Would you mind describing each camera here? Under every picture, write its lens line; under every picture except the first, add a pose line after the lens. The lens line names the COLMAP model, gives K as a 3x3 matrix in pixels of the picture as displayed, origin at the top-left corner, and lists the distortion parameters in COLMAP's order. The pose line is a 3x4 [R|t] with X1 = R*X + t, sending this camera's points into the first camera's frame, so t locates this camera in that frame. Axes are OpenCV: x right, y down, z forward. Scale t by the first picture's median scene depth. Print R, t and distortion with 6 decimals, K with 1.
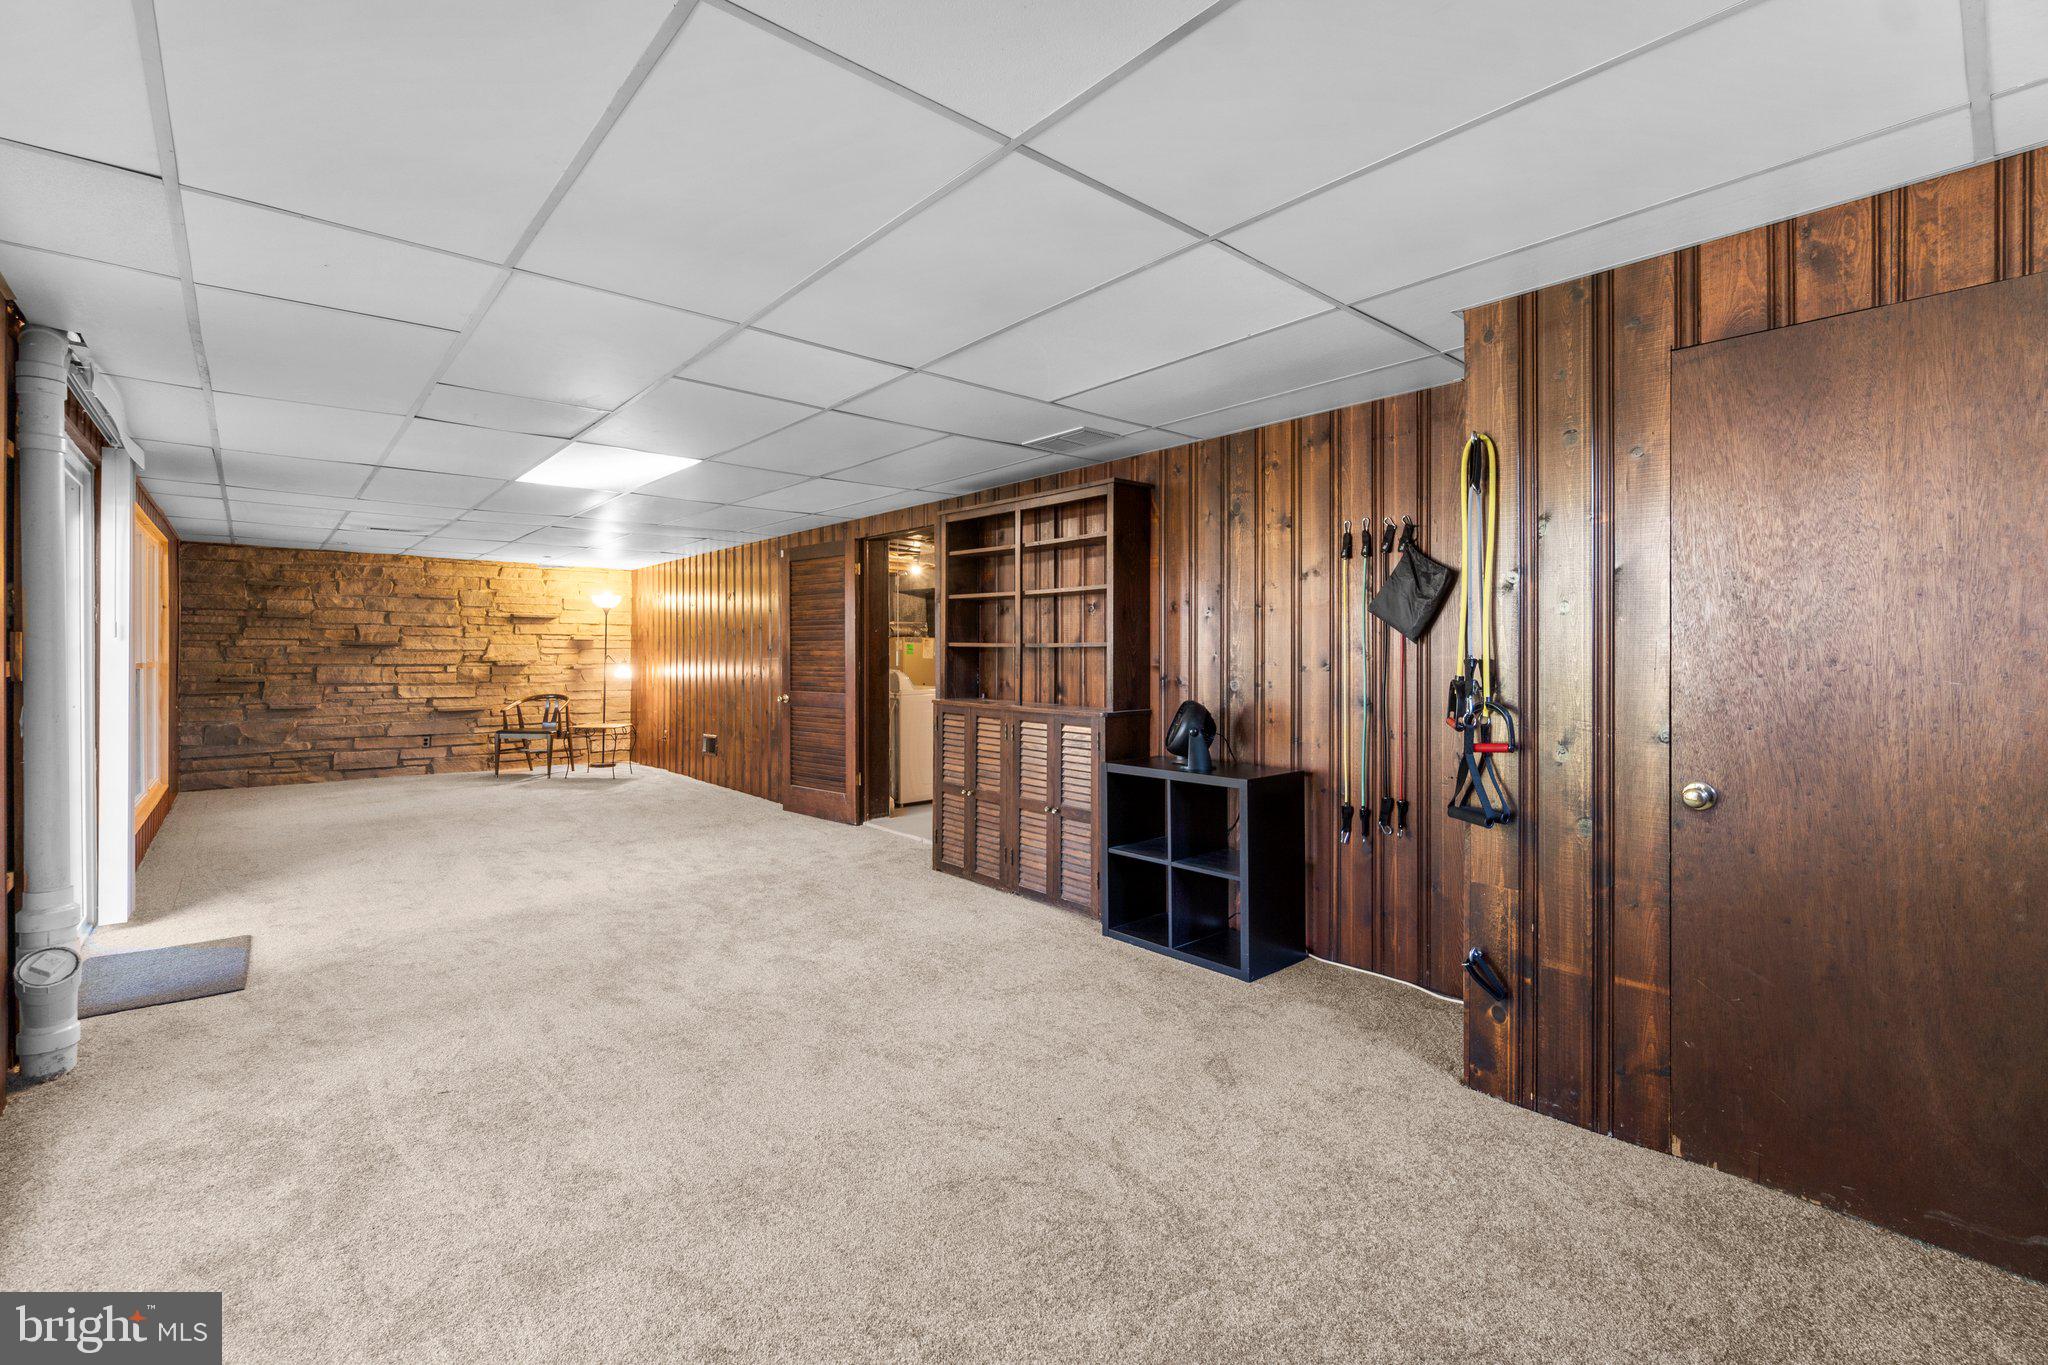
lens RADIAL K [[884.2, 0, 1025.3], [0, 884.2, 662.7], [0, 0, 1]] dist [0.000706, 0.000294]
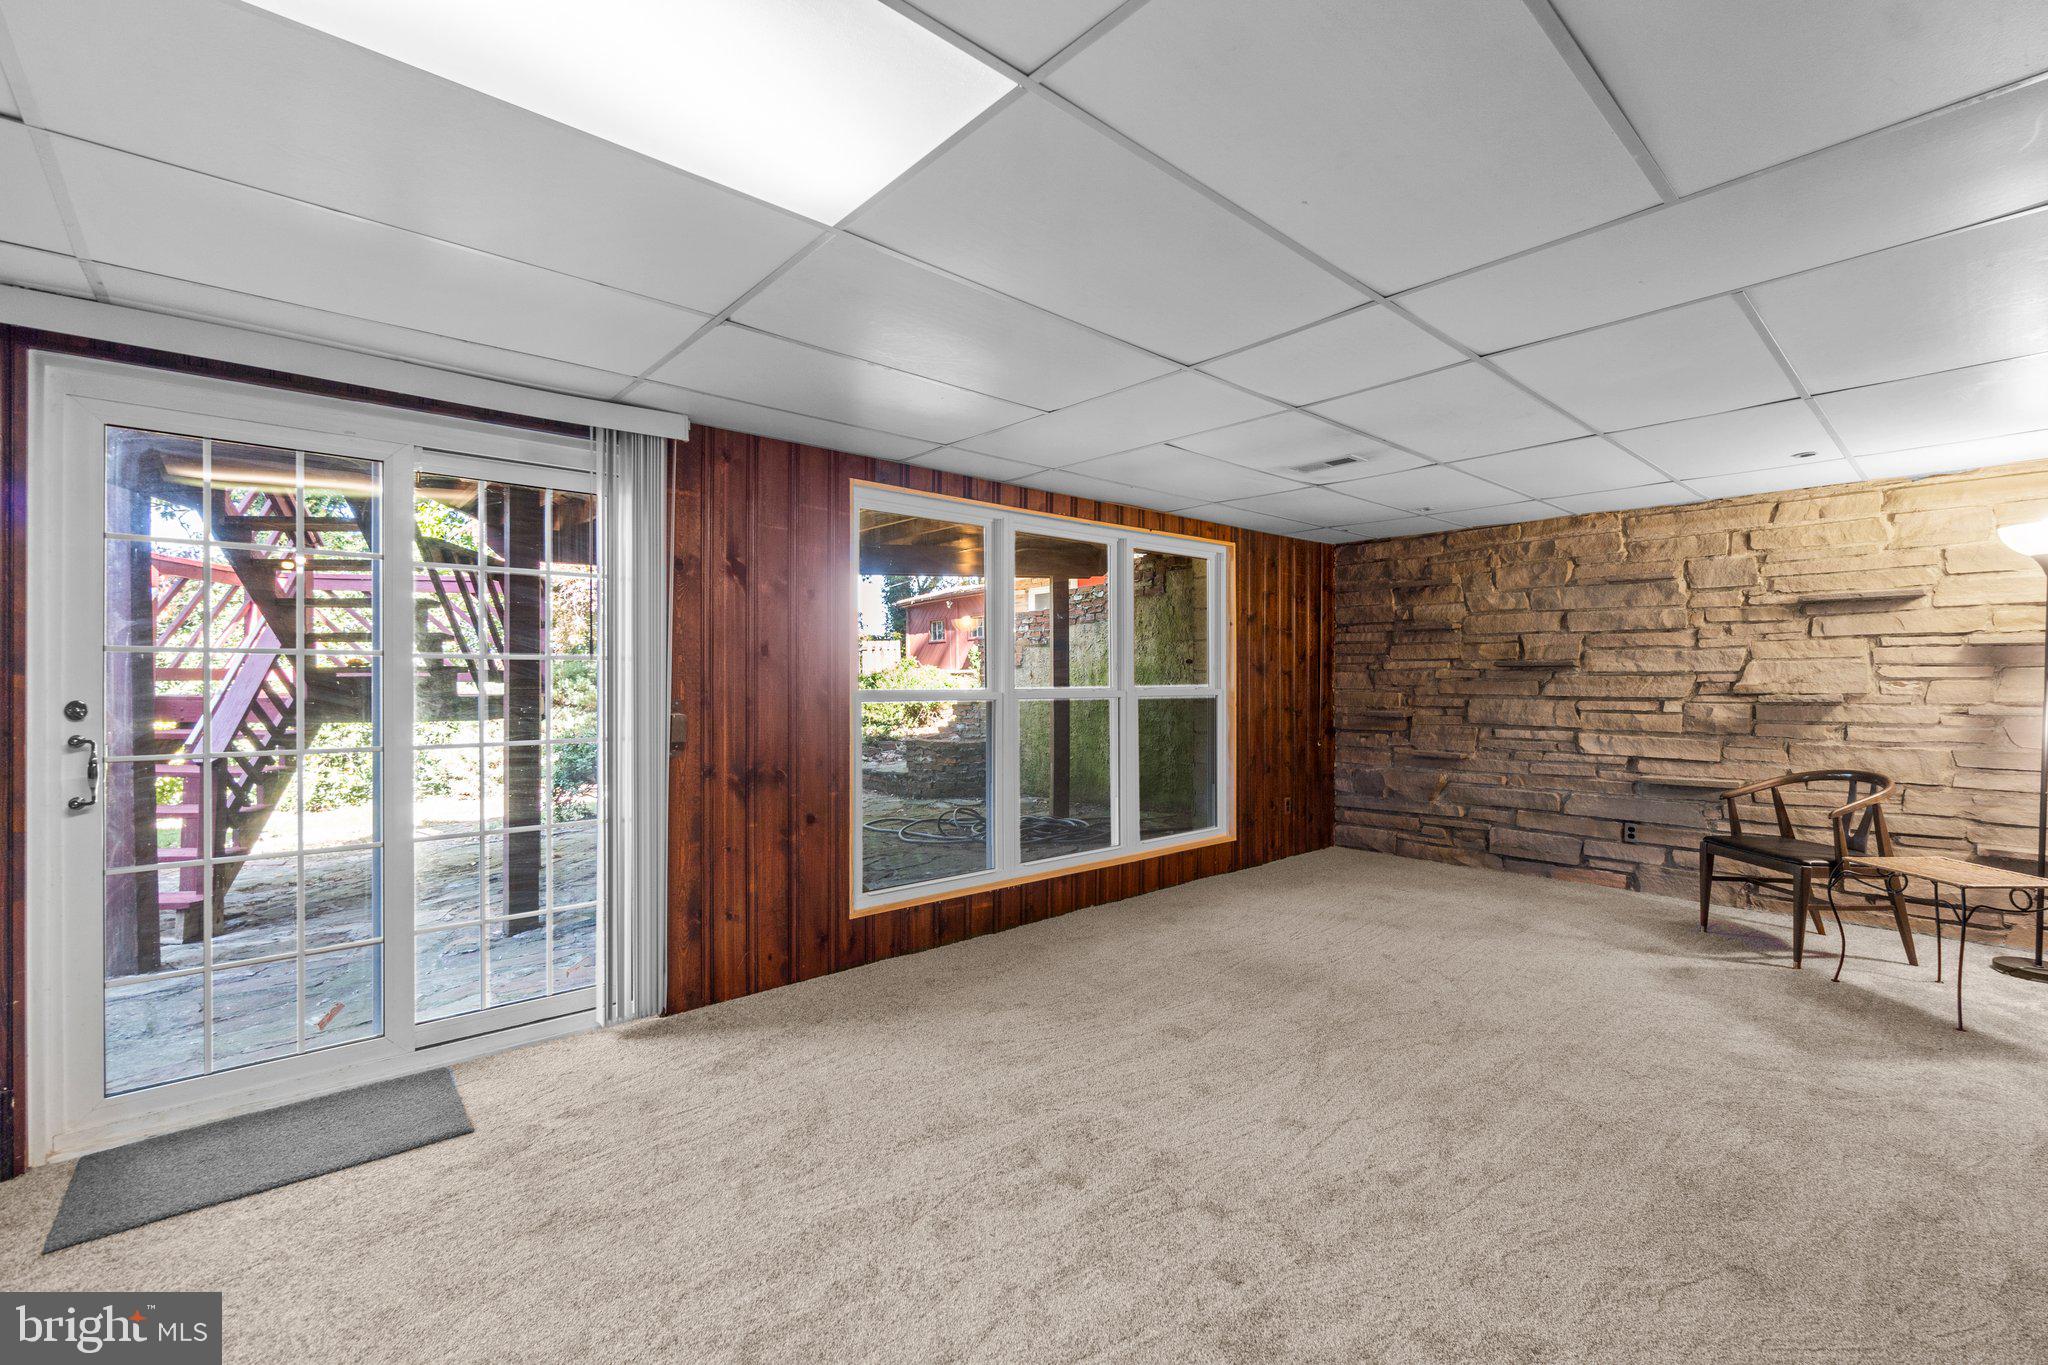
lens RADIAL K [[884.2, 0, 1026.5], [0, 884.2, 681.8], [0, 0, 1]] dist [0.000706, 0.000294]
pose [[0.000705, -0.002034, -0.999998, -0.108565], [-0.010653, 0.999941, -0.002042, -0.003195], [0.999943, 0.010655, 0.000683, 0.631912]]
